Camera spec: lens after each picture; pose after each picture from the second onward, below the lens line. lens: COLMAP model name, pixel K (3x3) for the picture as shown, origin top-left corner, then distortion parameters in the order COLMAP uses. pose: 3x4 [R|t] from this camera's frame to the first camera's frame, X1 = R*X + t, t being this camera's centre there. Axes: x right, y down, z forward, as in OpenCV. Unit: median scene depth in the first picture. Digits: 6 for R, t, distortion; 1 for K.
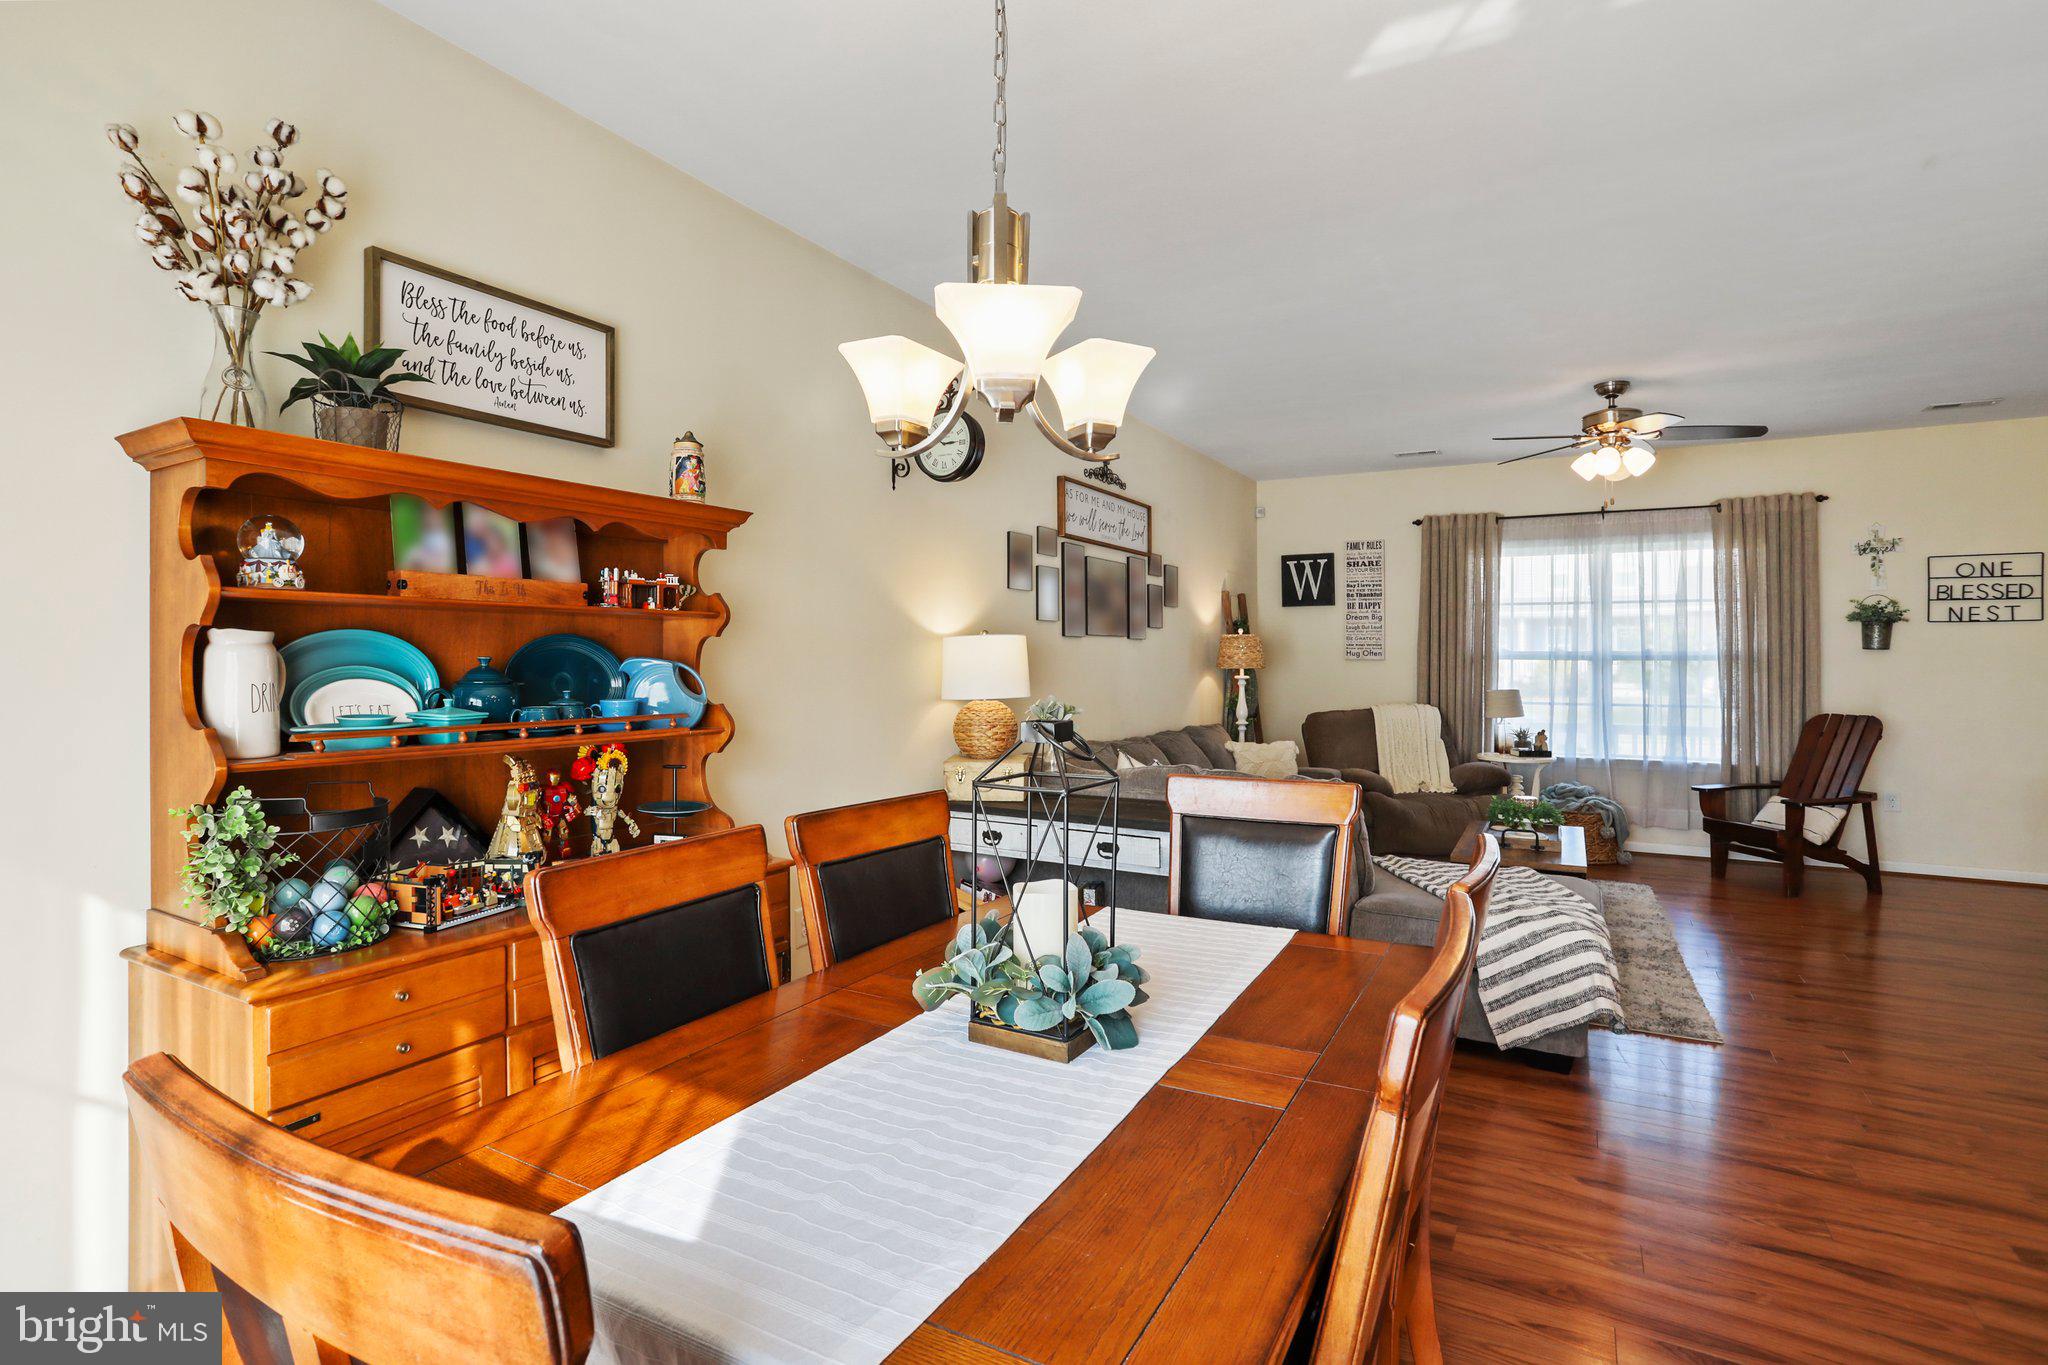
lens RADIAL K [[984.2, 0, 1029.0], [0, 984.2, 654.3], [0, 0, 1]] dist [-0.030387, 0.010048]
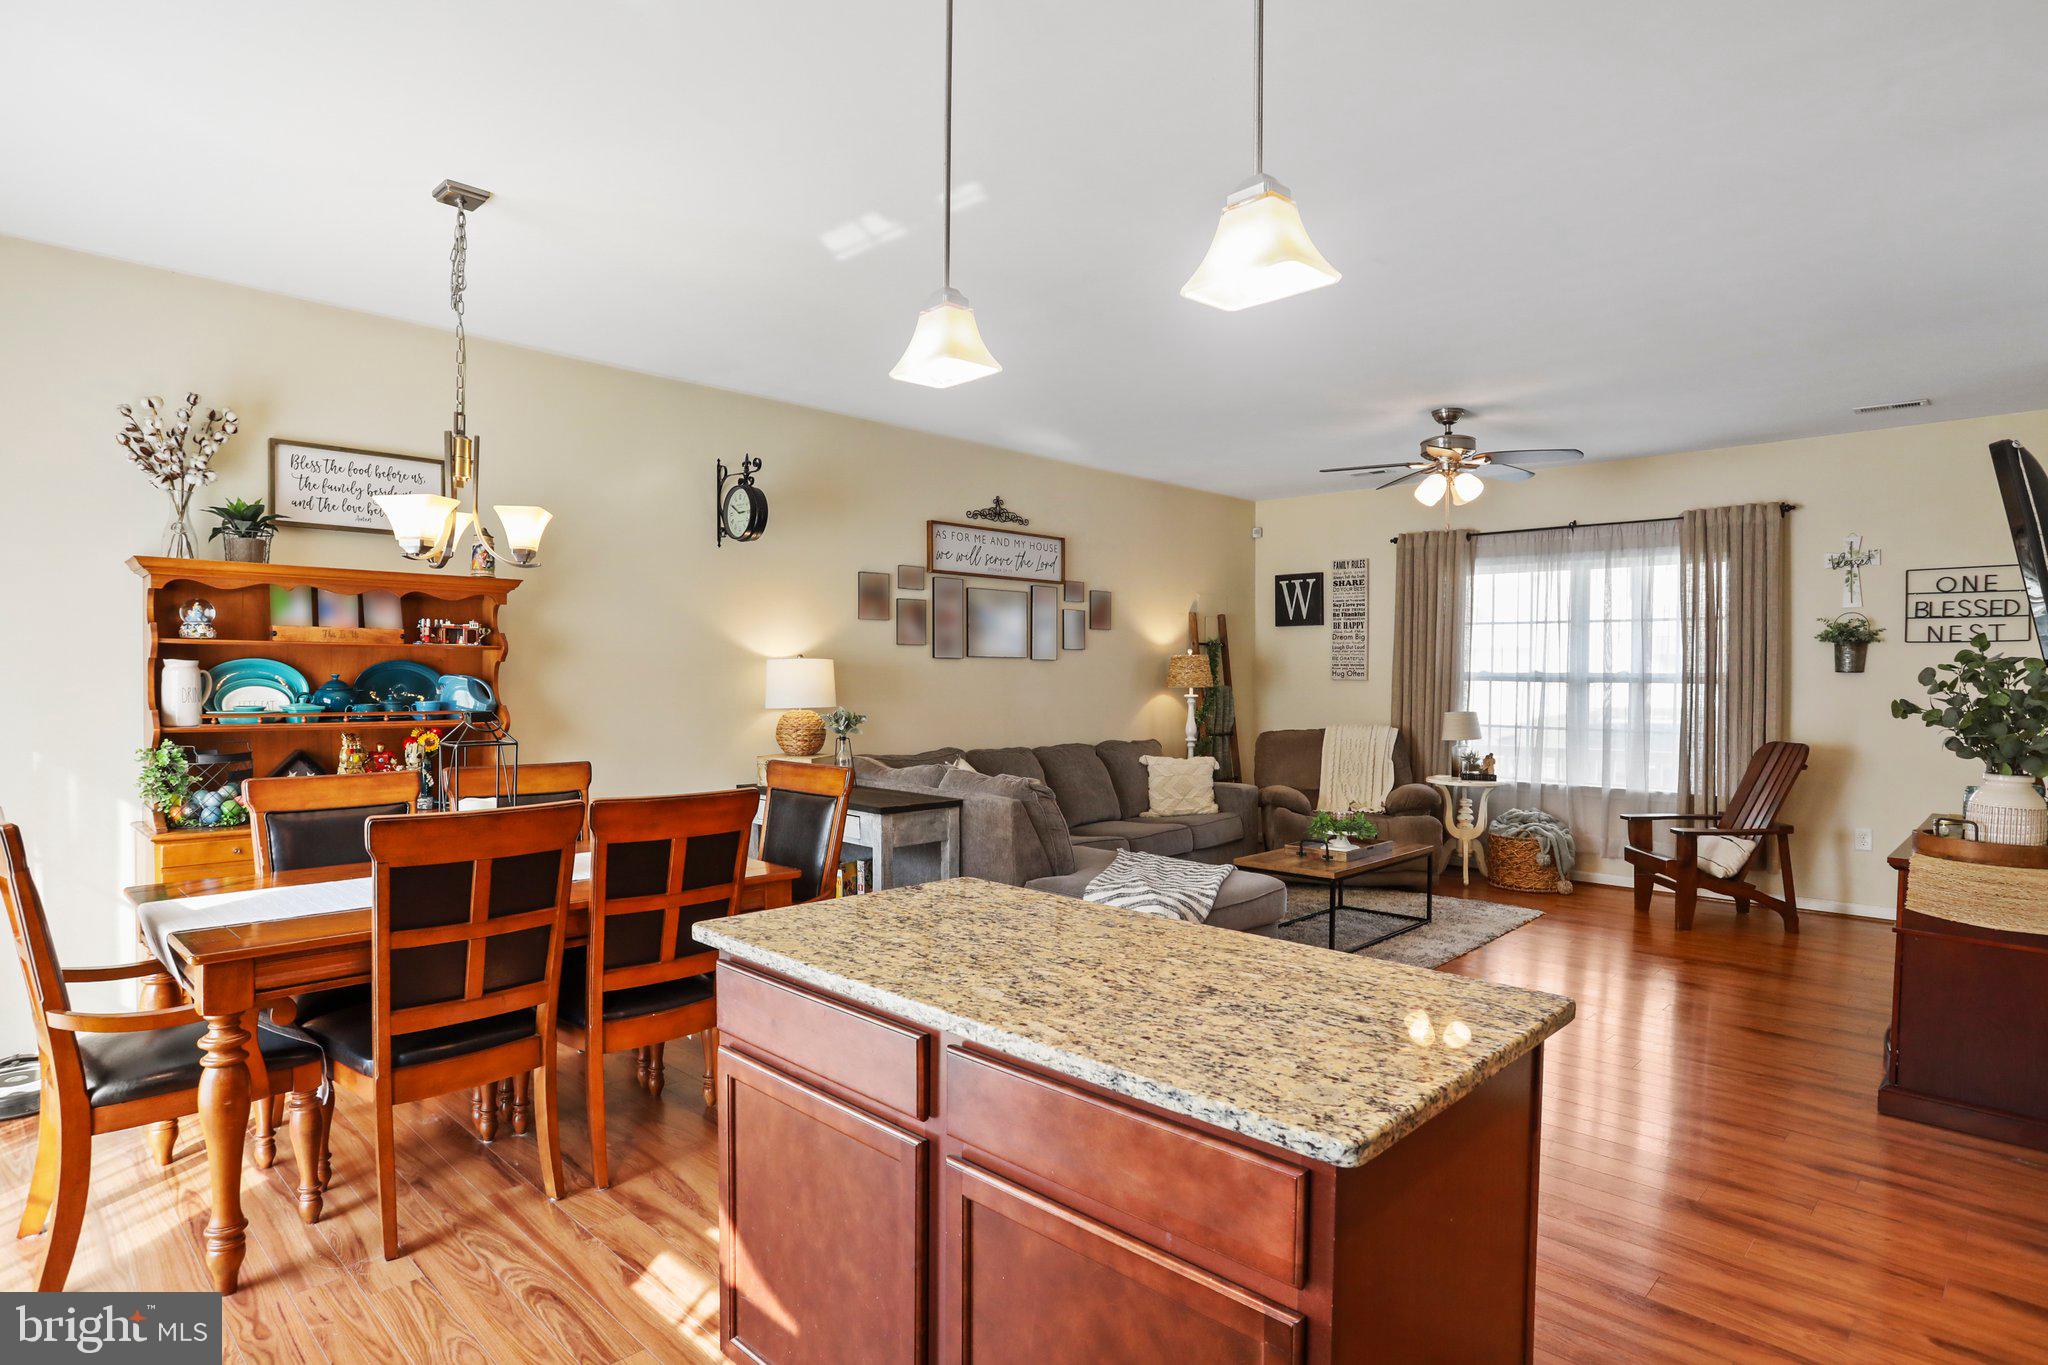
lens RADIAL K [[1082.1, 0, 1028.1], [0, 1082.1, 694.9], [0, 0, 1]] dist [-0.036614, 0.010526]
pose [[0.965566, 0.009921, -0.259968, 0.626140], [-0.004271, 0.999742, 0.022289, -0.004664], [0.260122, -0.020411, 0.965360, -0.274645]]
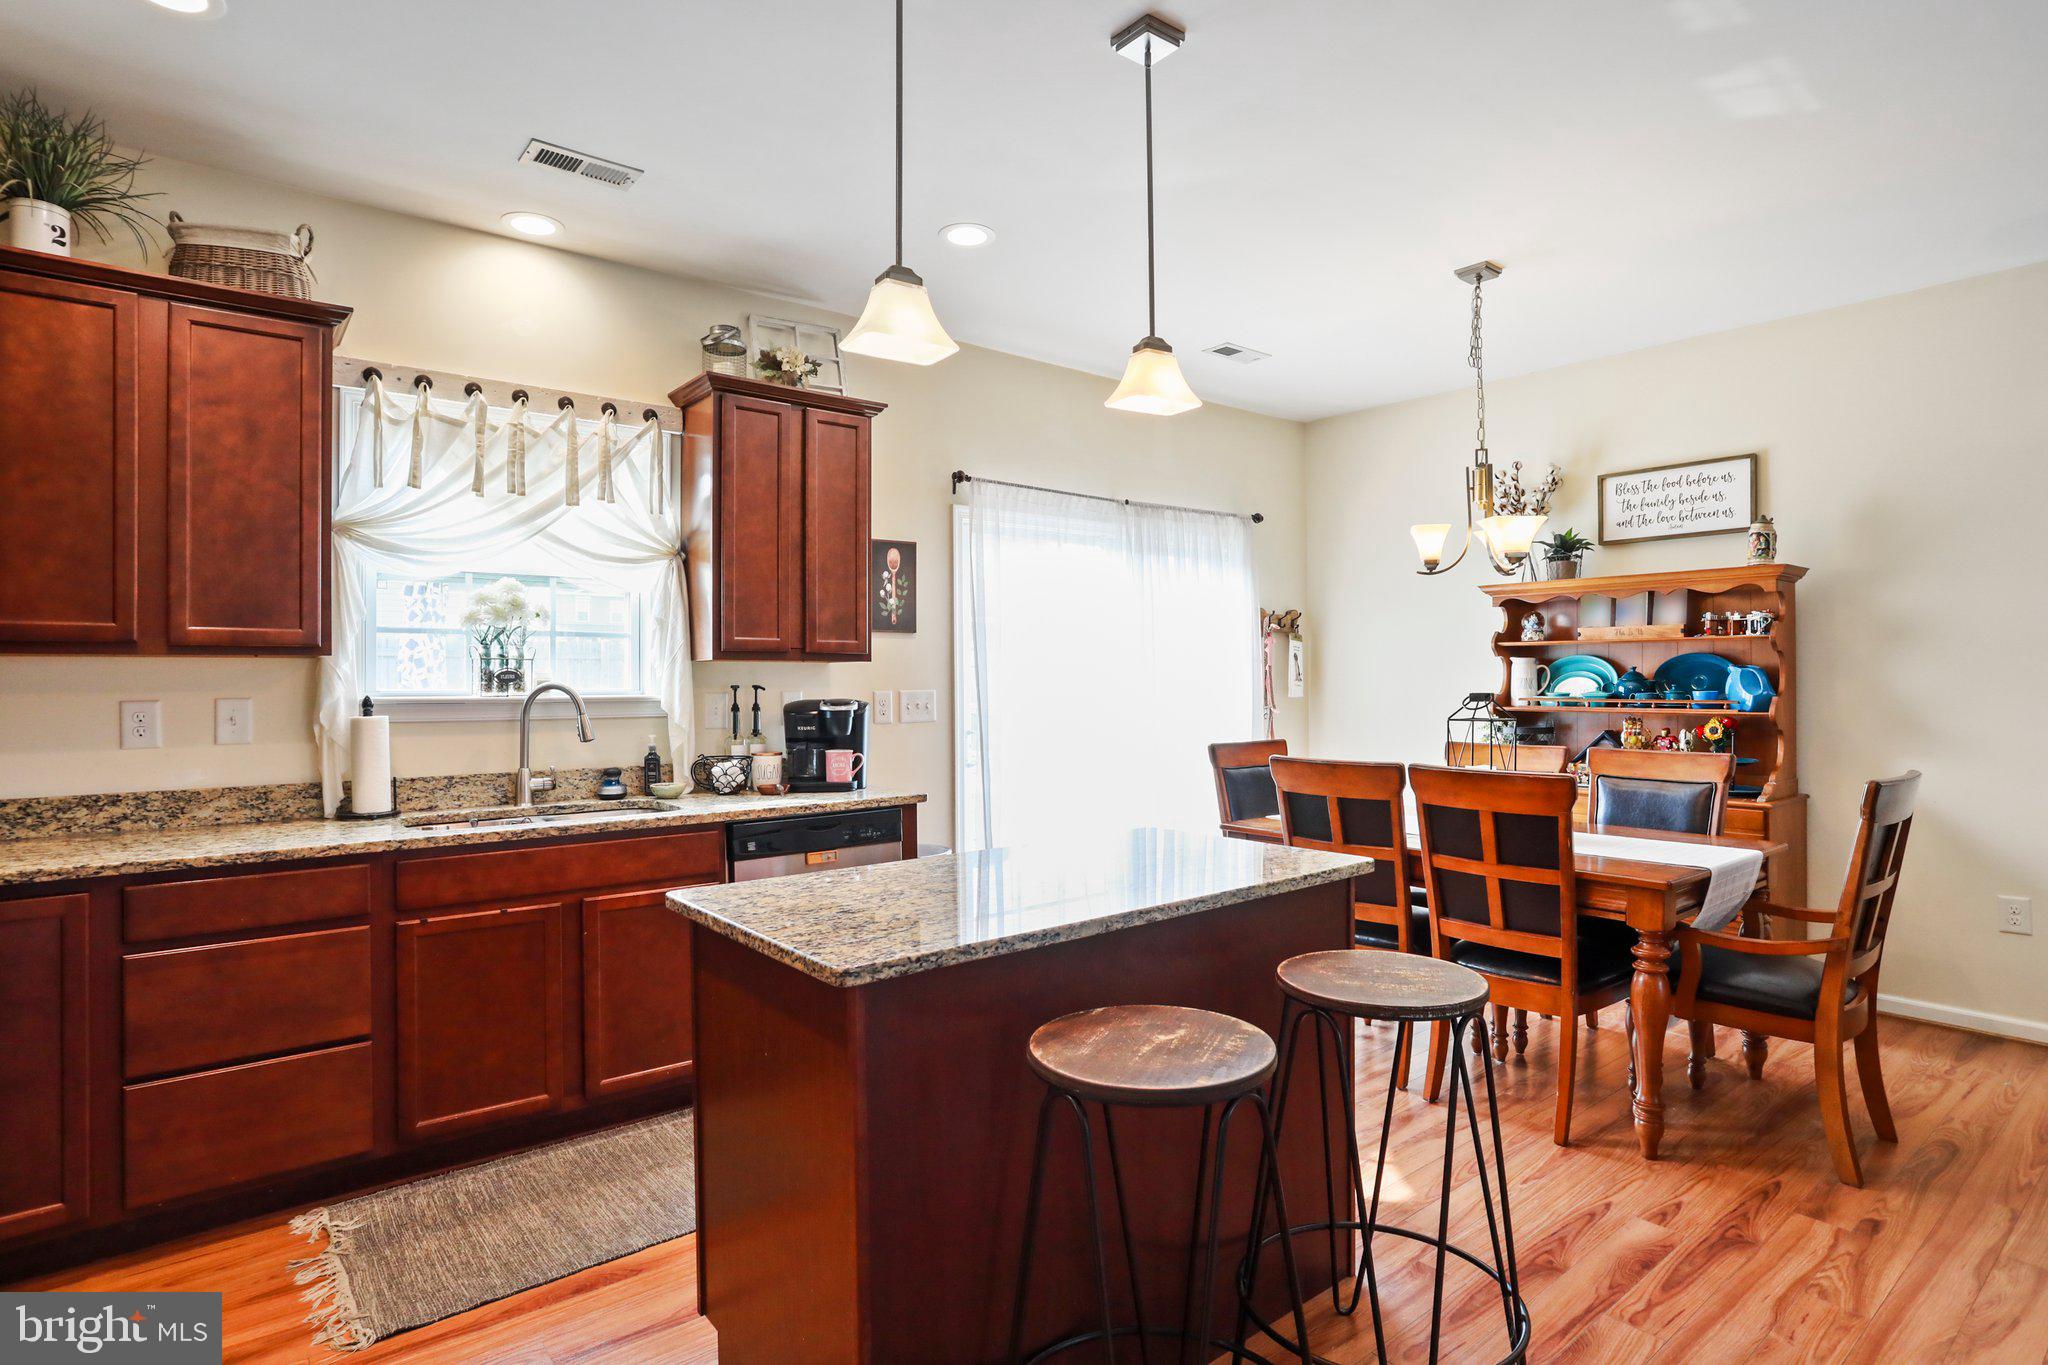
lens RADIAL K [[1072.0, 0, 1050.5], [0, 1072.0, 679.5], [0, 0, 1]] dist [-0.049477, 0.022447]
pose [[-0.353786, -0.003662, -0.935319, 1.057943], [0.005293, 0.999968, -0.005917, 0.019515], [0.935312, -0.007044, -0.353755, 0.380297]]
